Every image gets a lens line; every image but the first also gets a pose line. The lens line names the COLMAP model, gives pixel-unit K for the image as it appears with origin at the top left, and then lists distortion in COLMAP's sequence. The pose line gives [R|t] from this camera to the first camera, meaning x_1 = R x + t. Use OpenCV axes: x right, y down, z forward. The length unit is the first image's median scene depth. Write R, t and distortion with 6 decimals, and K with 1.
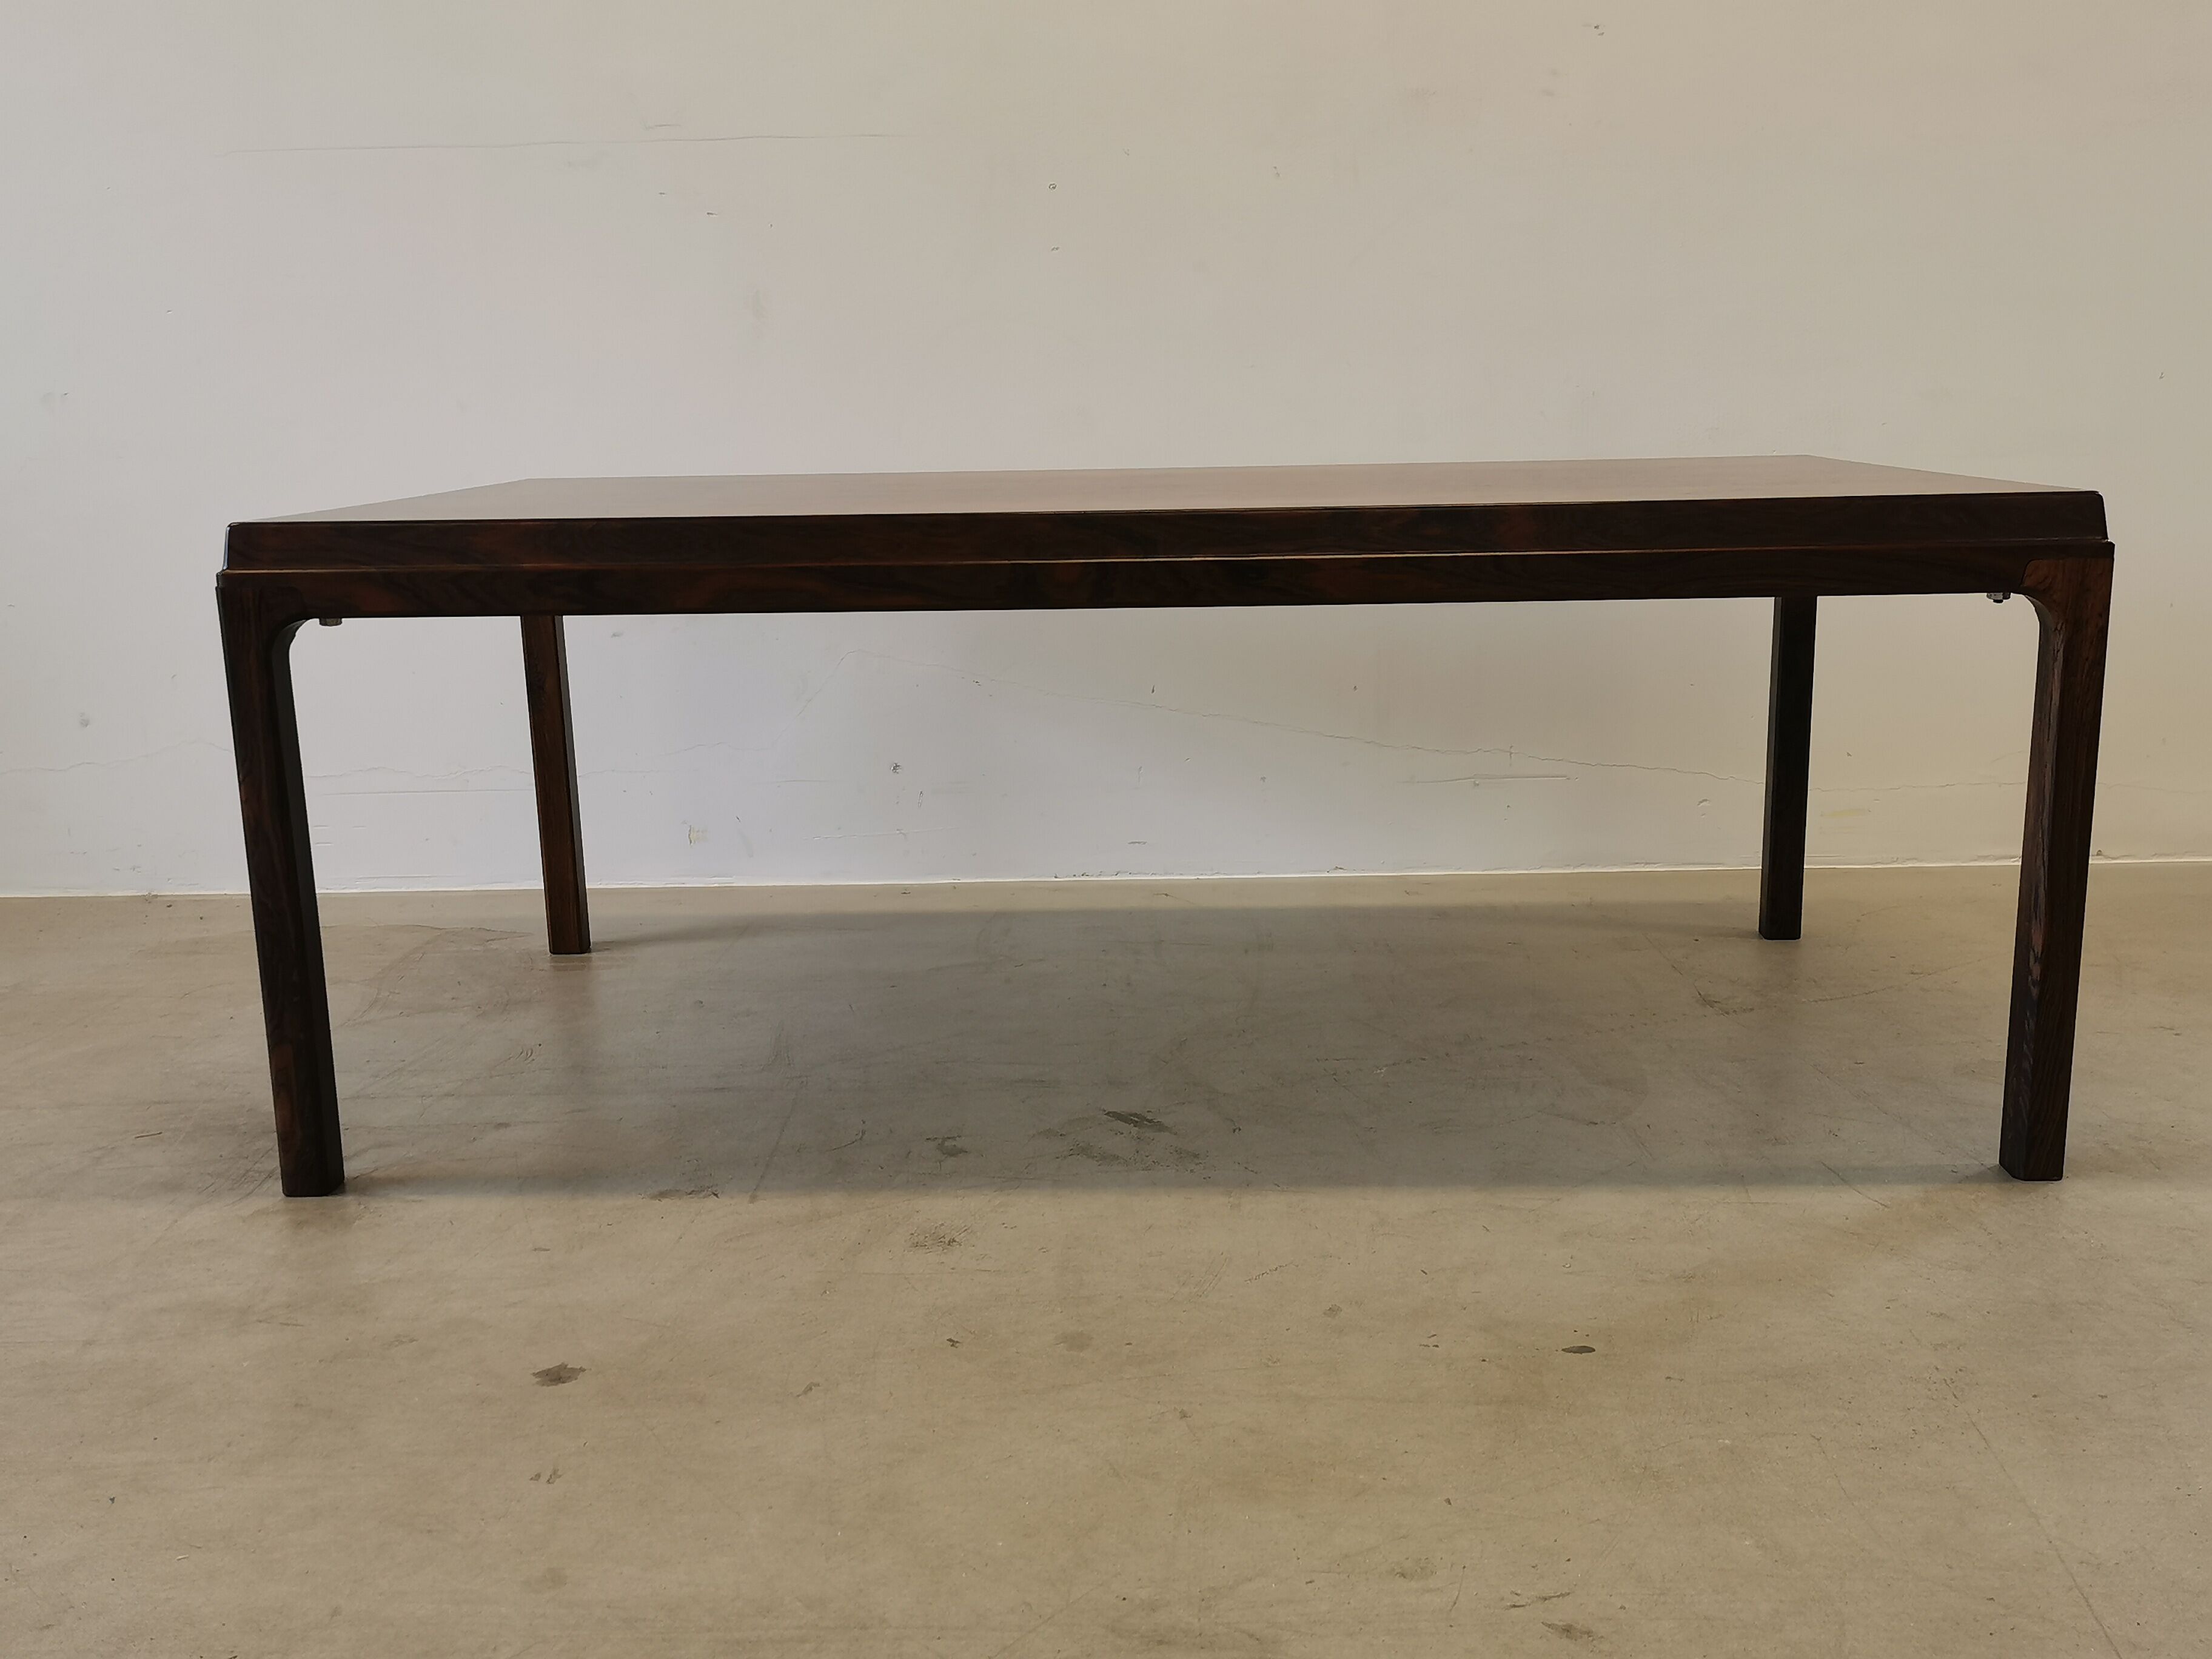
lens RADIAL K [[2115.6, 0, 1118.7], [0, 2115.6, 825.4], [0, 0, 1]] dist [0.034614, 0.000000]
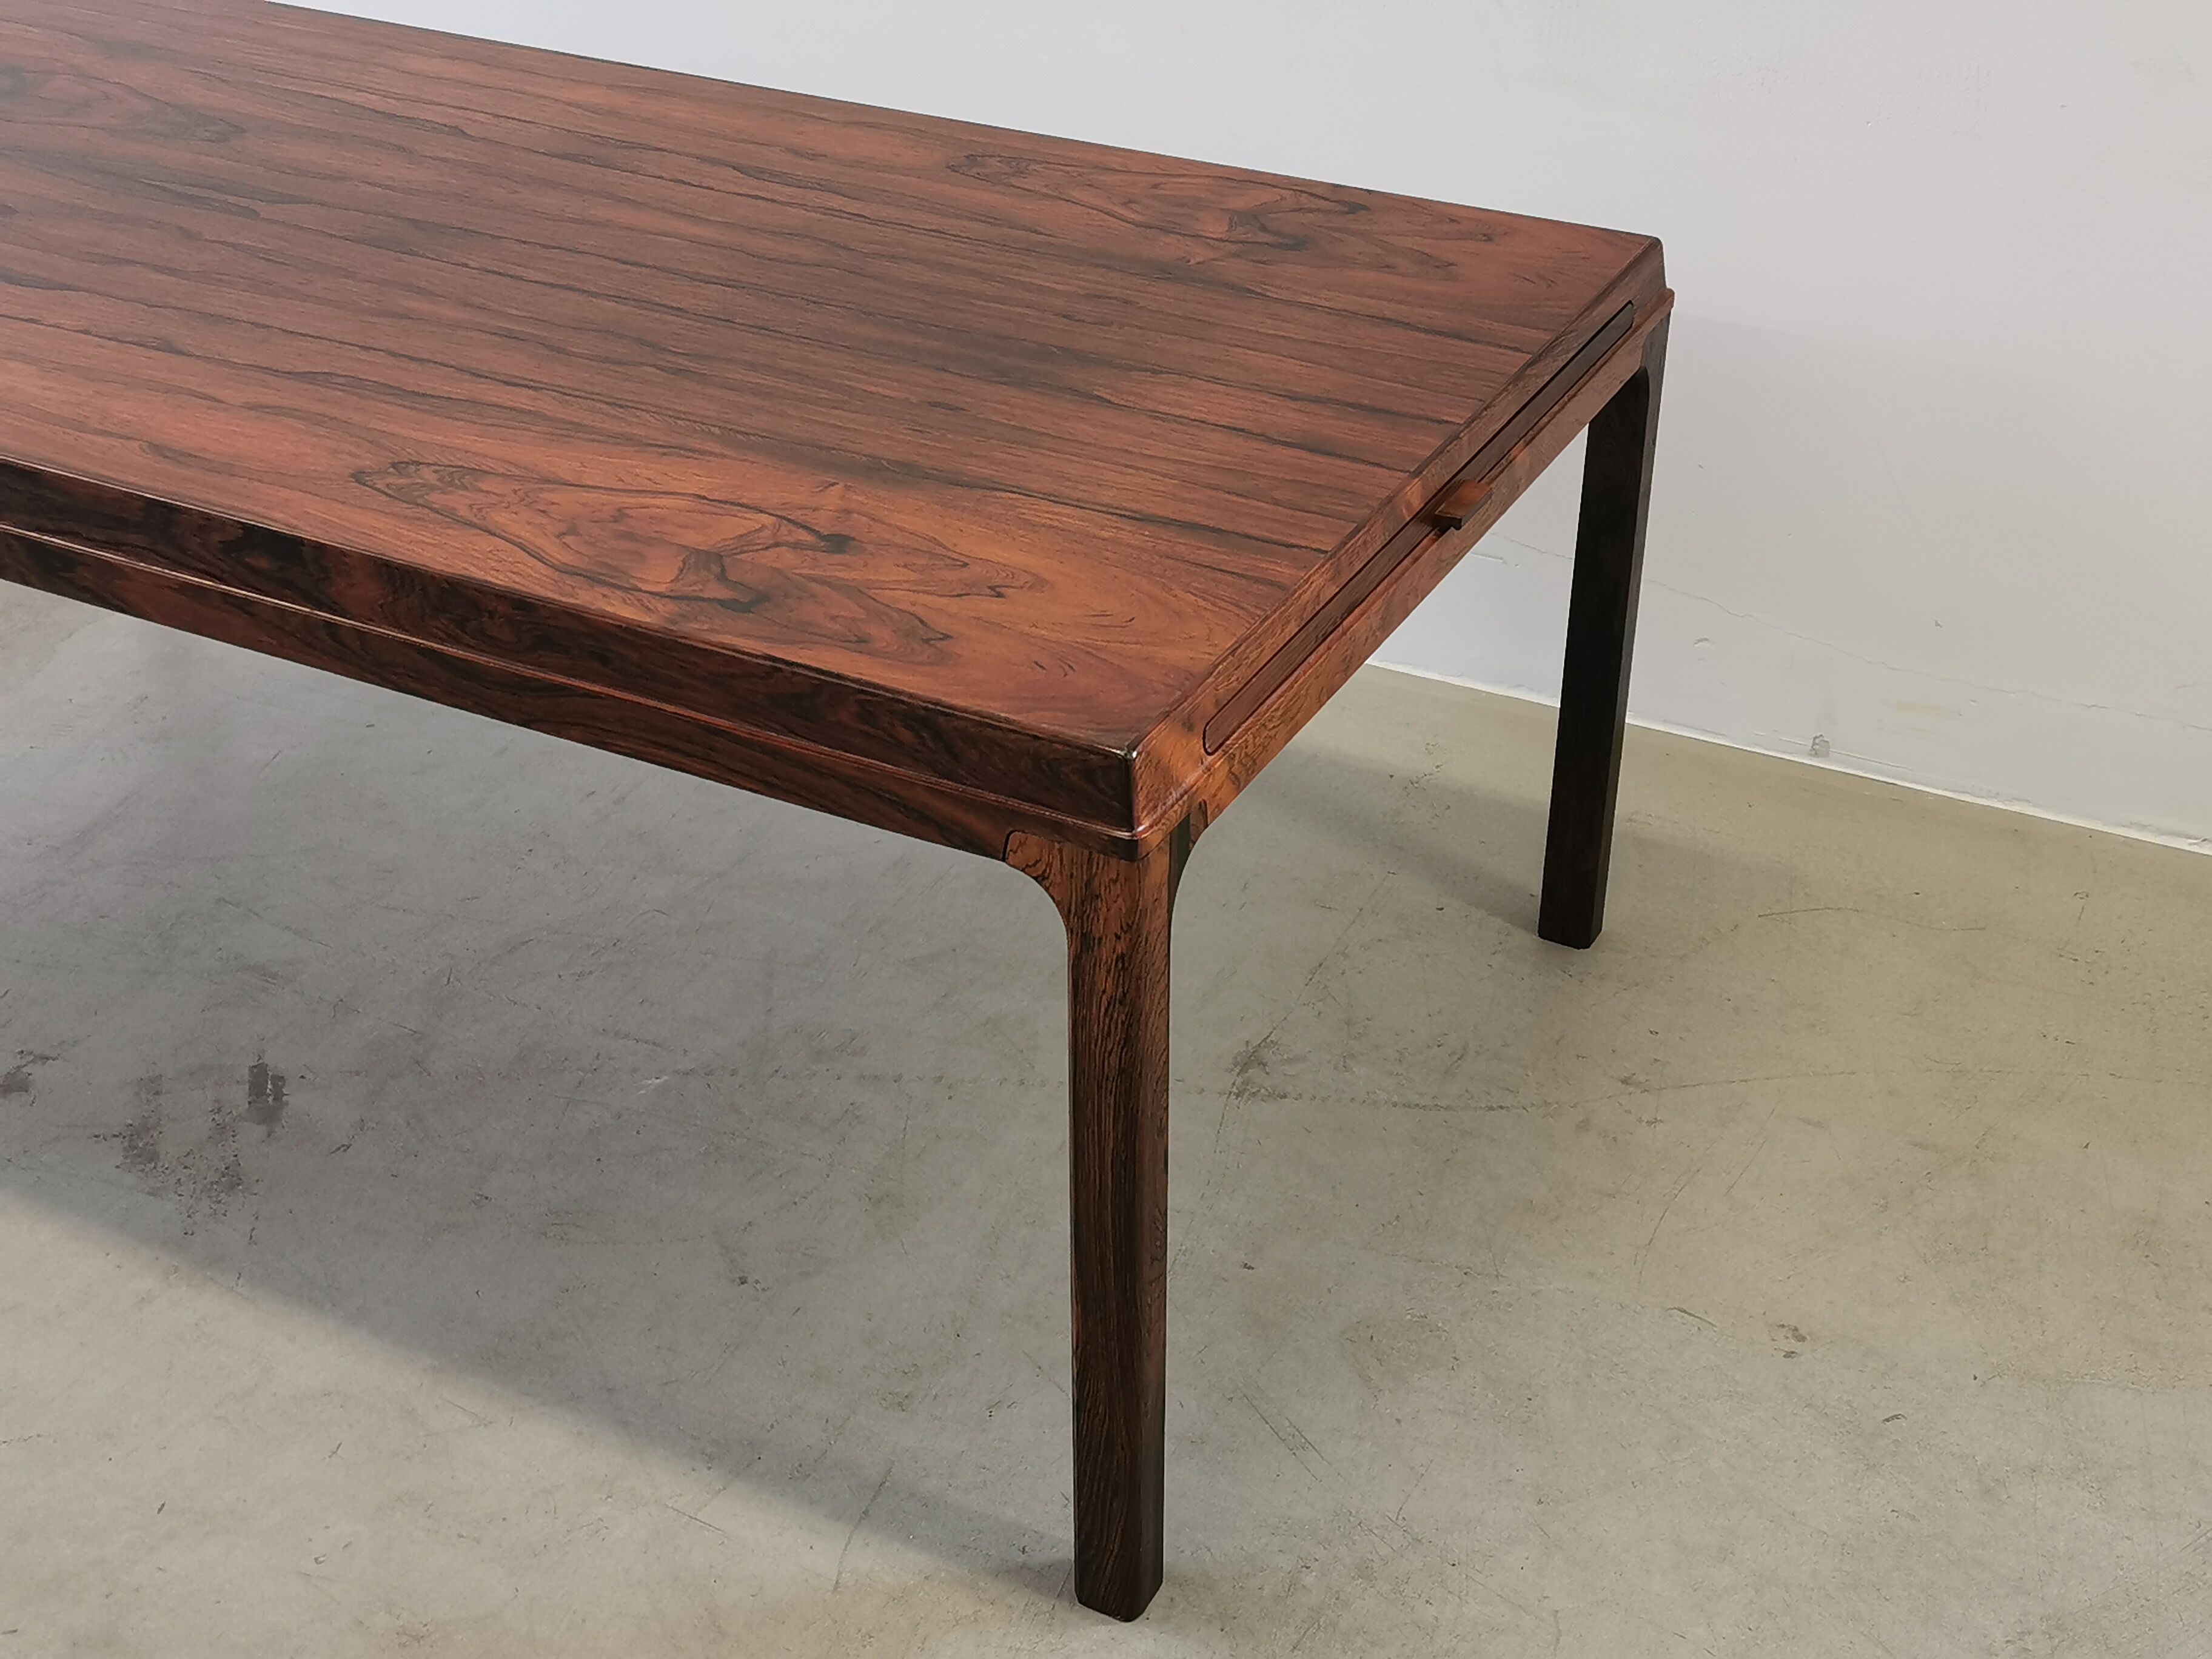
lens RADIAL K [[2761.0, 0, 1139.3], [0, 2761.0, 828.7], [0, 0, 1]] dist [0.064220, 0.000000]
pose [[0.903245, 0.246071, -0.351564, 0.691307], [-0.111653, 0.925803, 0.361140, -0.387979], [0.414345, -0.286945, 0.863702, 0.311020]]
